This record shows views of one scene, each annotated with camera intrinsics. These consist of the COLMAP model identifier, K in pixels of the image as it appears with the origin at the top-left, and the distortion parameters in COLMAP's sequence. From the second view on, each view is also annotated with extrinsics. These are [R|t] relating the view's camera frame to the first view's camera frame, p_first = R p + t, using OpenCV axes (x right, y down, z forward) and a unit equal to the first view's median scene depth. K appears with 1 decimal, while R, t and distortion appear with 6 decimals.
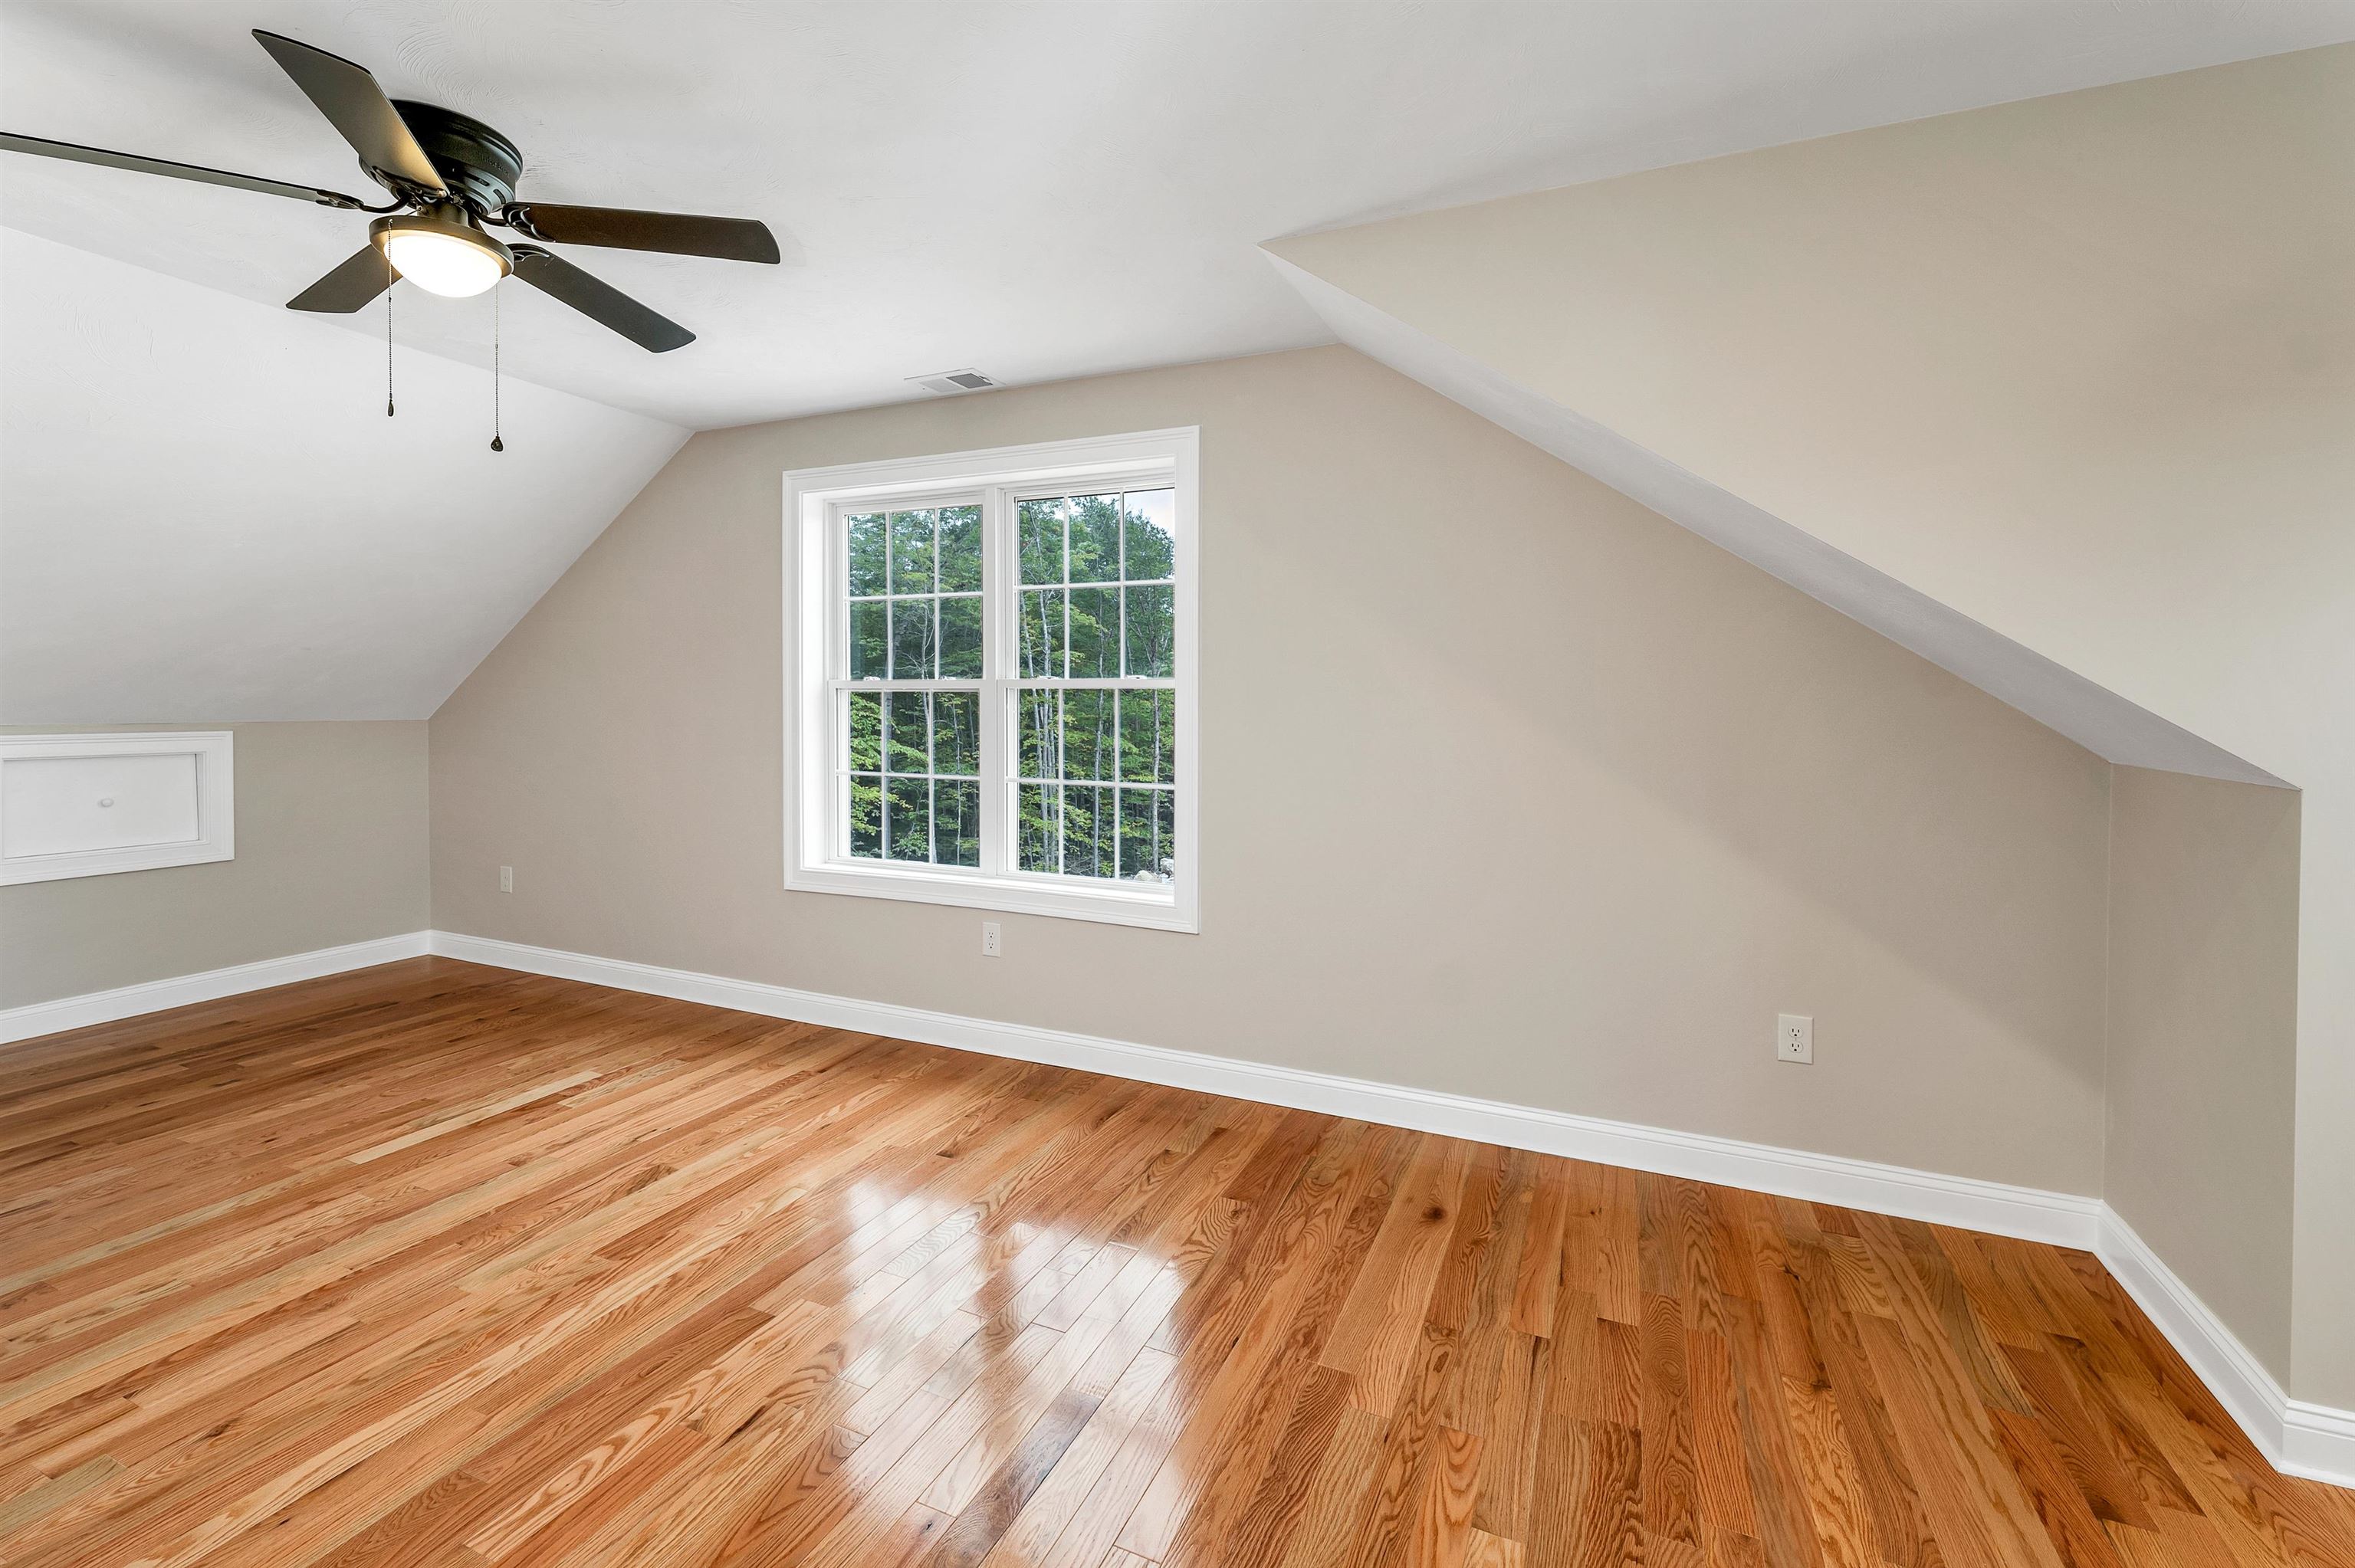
lens RADIAL K [[1008.4, 0, 1175.9], [0, 1008.4, 697.4], [0, 0, 1]] dist [0.001718, -0.000345]
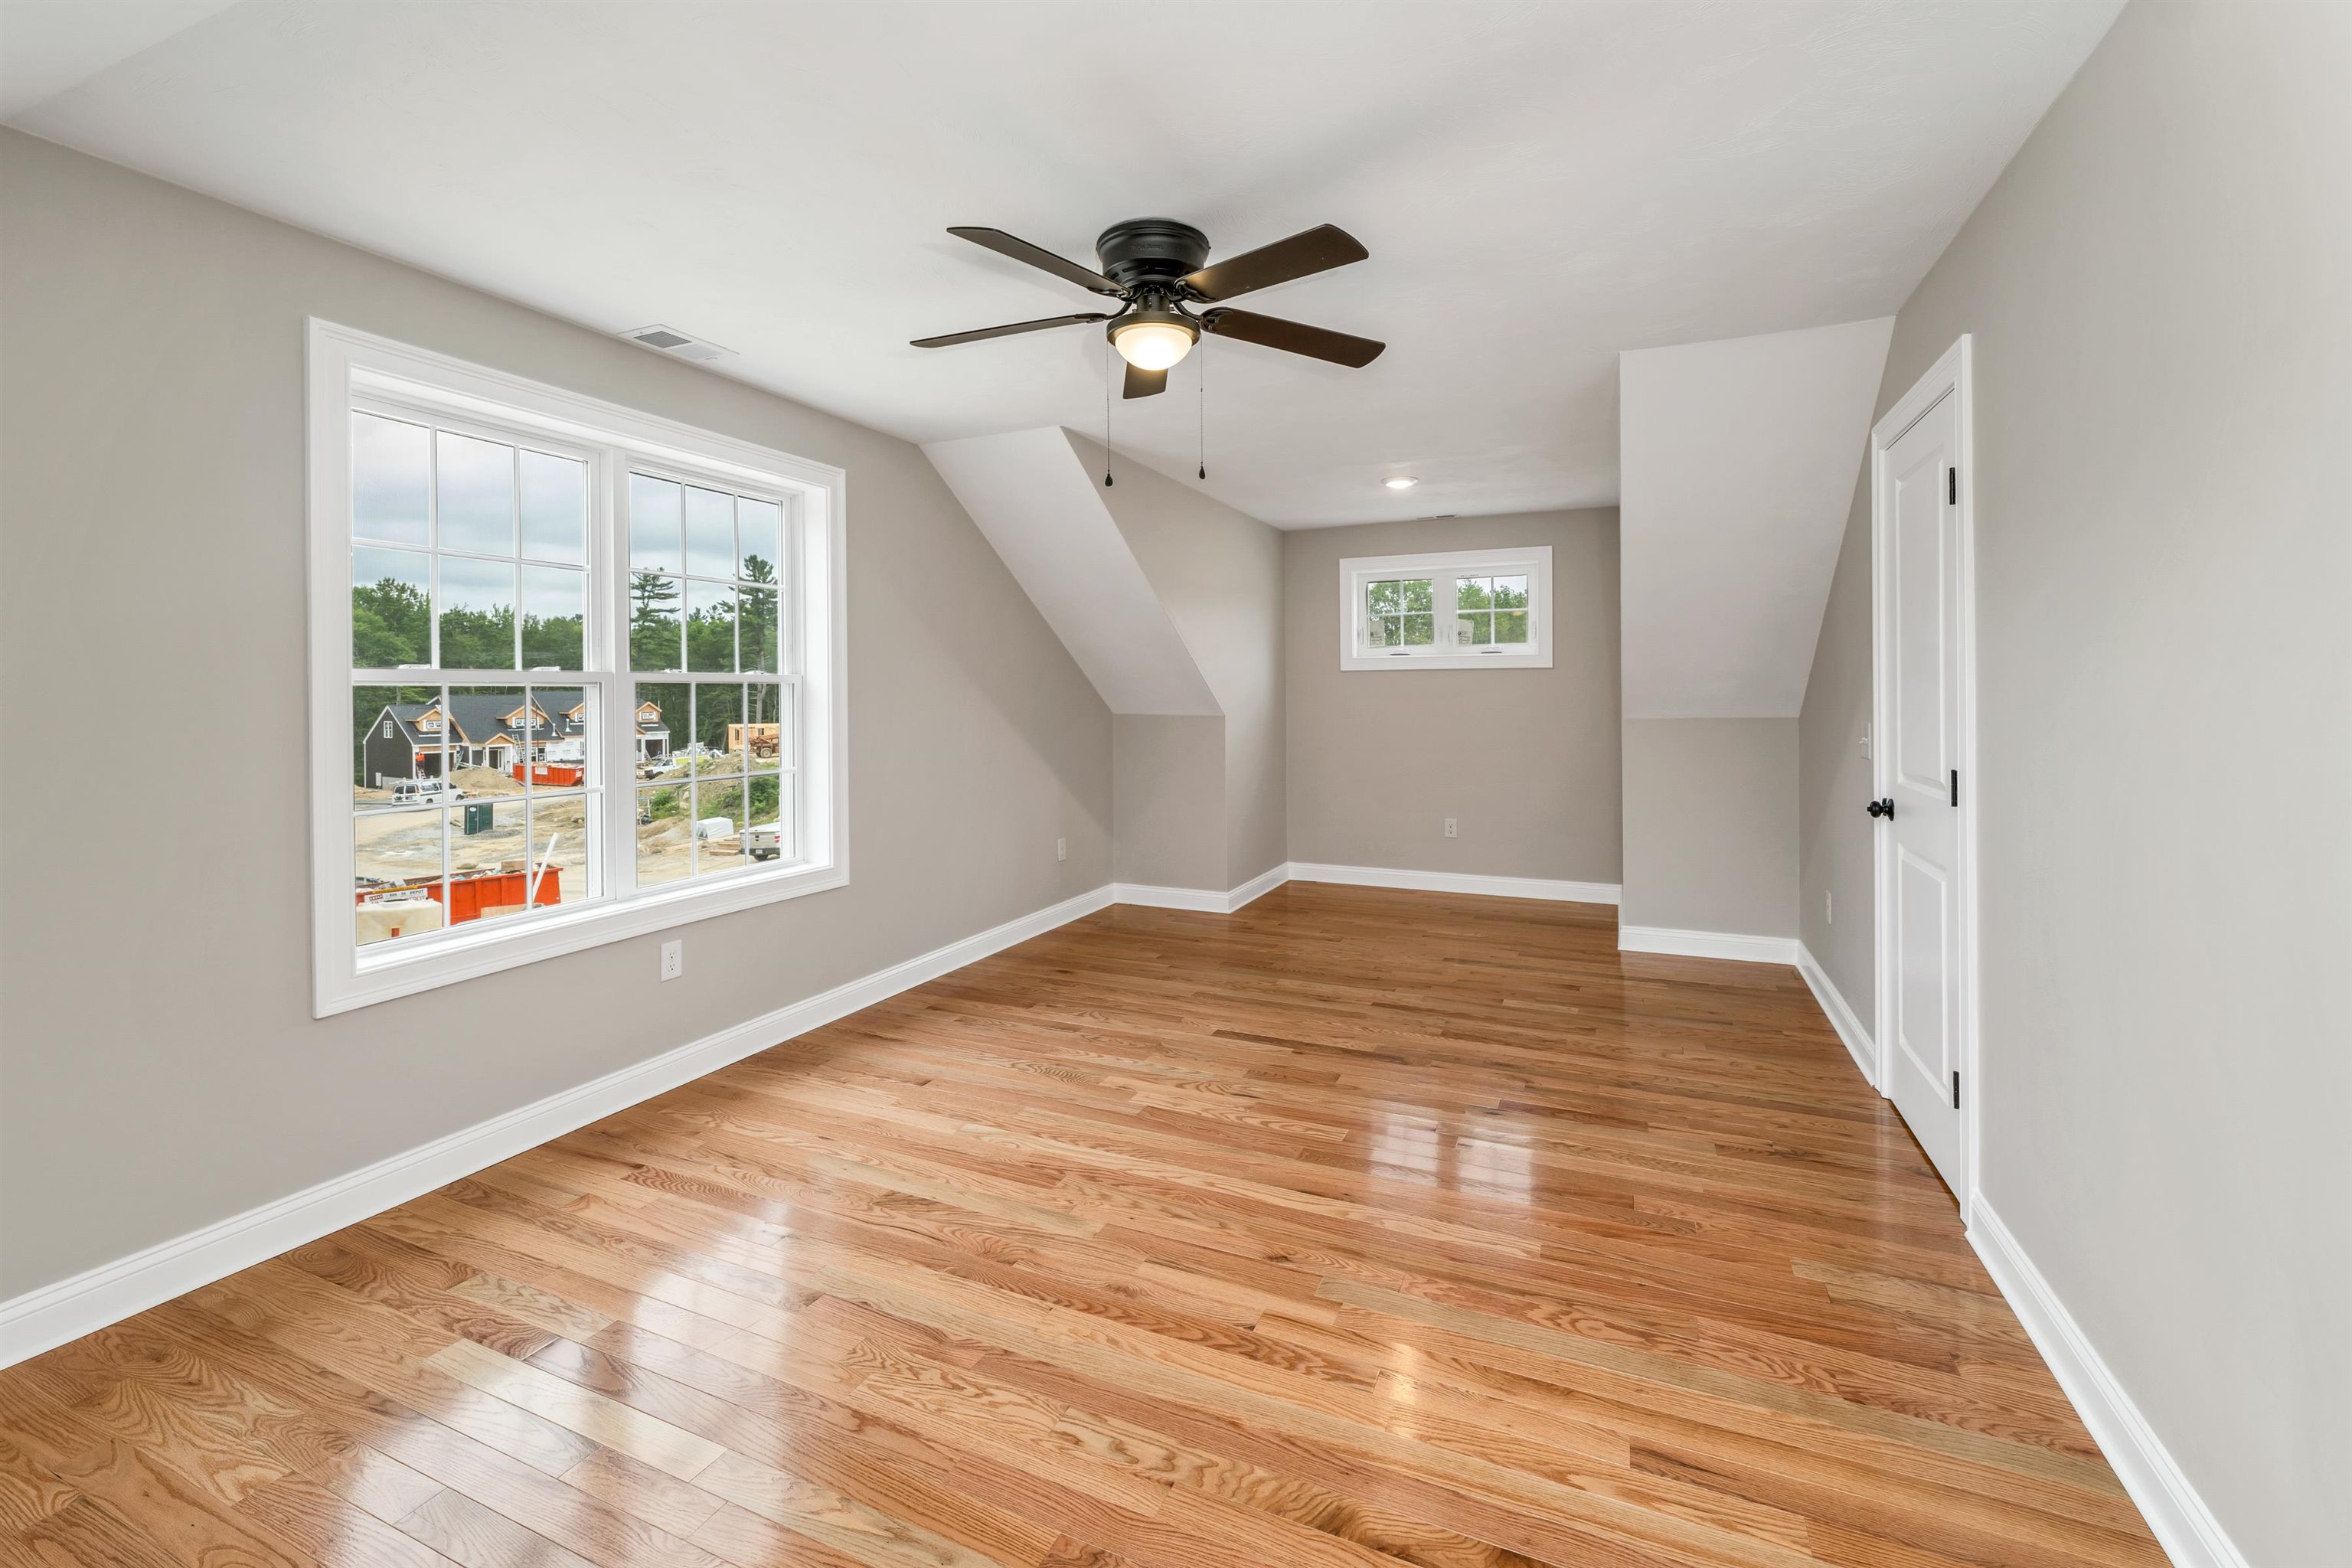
lens RADIAL K [[1007.2, 0, 1174.4], [0, 1007.2, 697.5], [0, 0, 1]] dist [0.001718, -0.000345]
pose [[0.002199, -0.014270, 0.999896, -1.681338], [-0.000038, 0.999898, 0.014270, -0.014364], [-0.999998, -0.000070, 0.002198, 0.851667]]
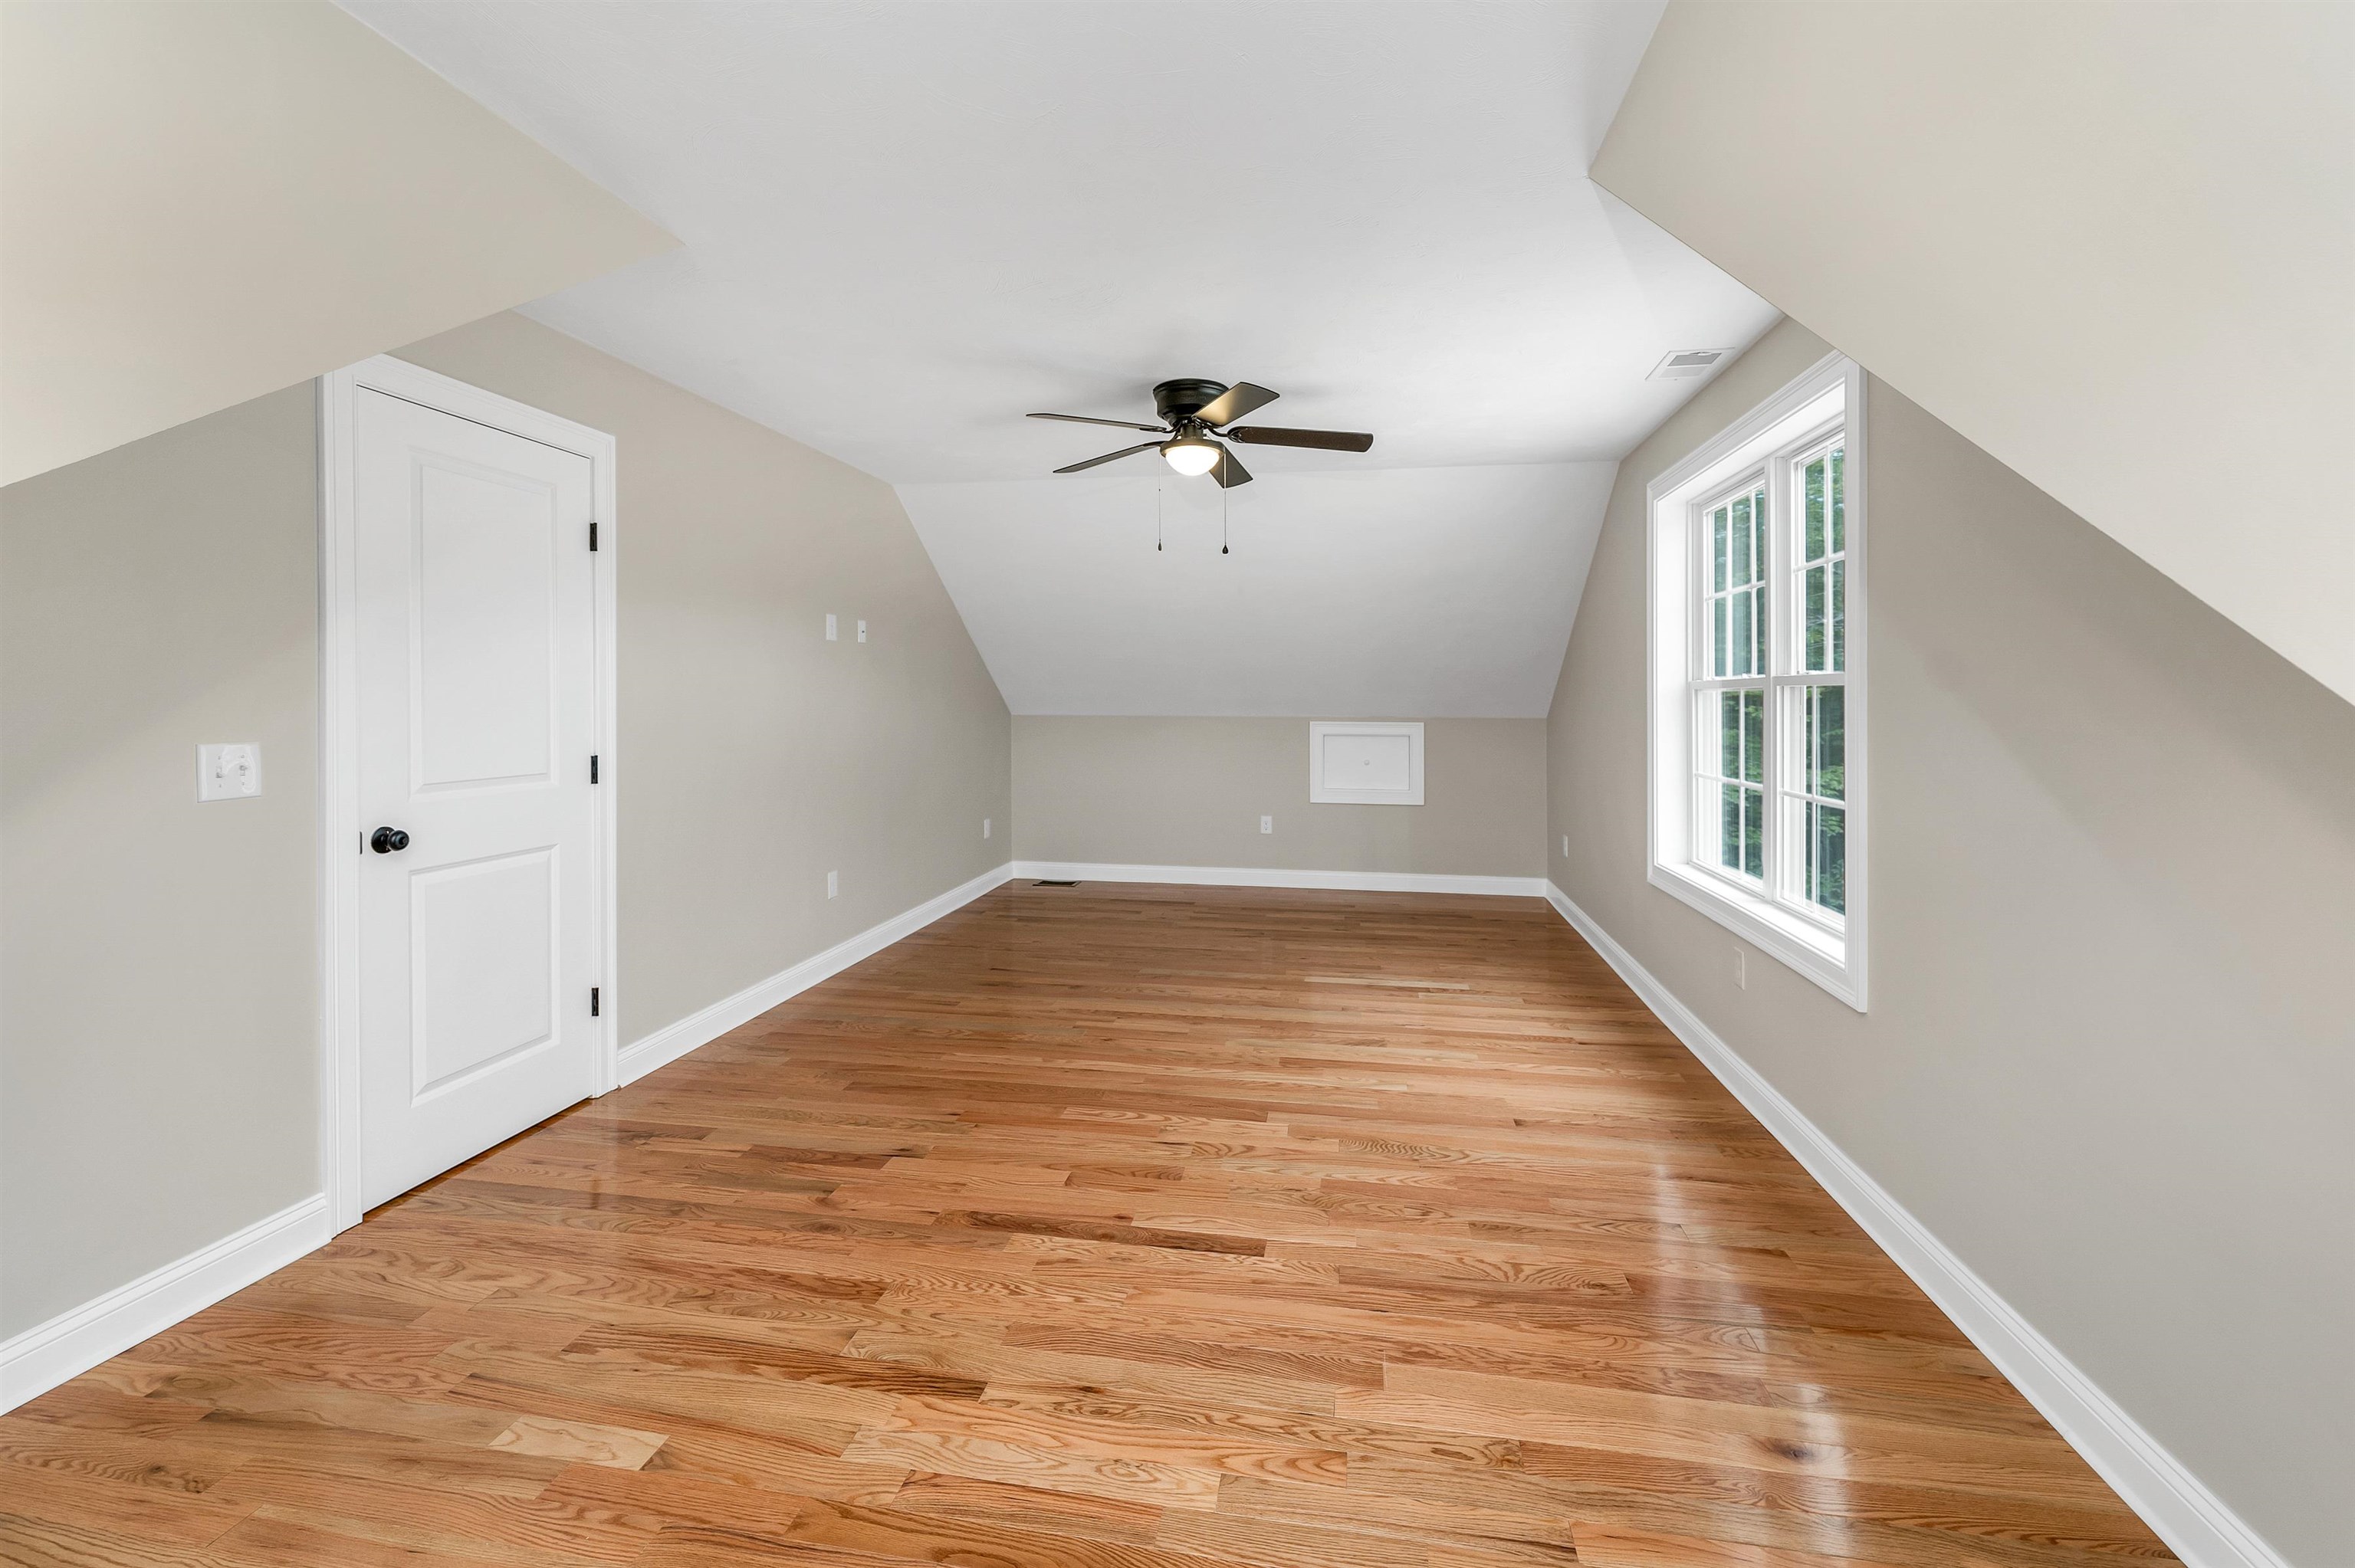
lens RADIAL K [[1008.4, 0, 1175.9], [0, 1008.4, 697.4], [0, 0, 1]] dist [0.001718, -0.000345]
pose [[0.242226, -0.006667, -0.970197, 0.879650], [0.001260, 0.999978, -0.006557, 0.008805], [0.970219, 0.000366, 0.242229, 0.465009]]
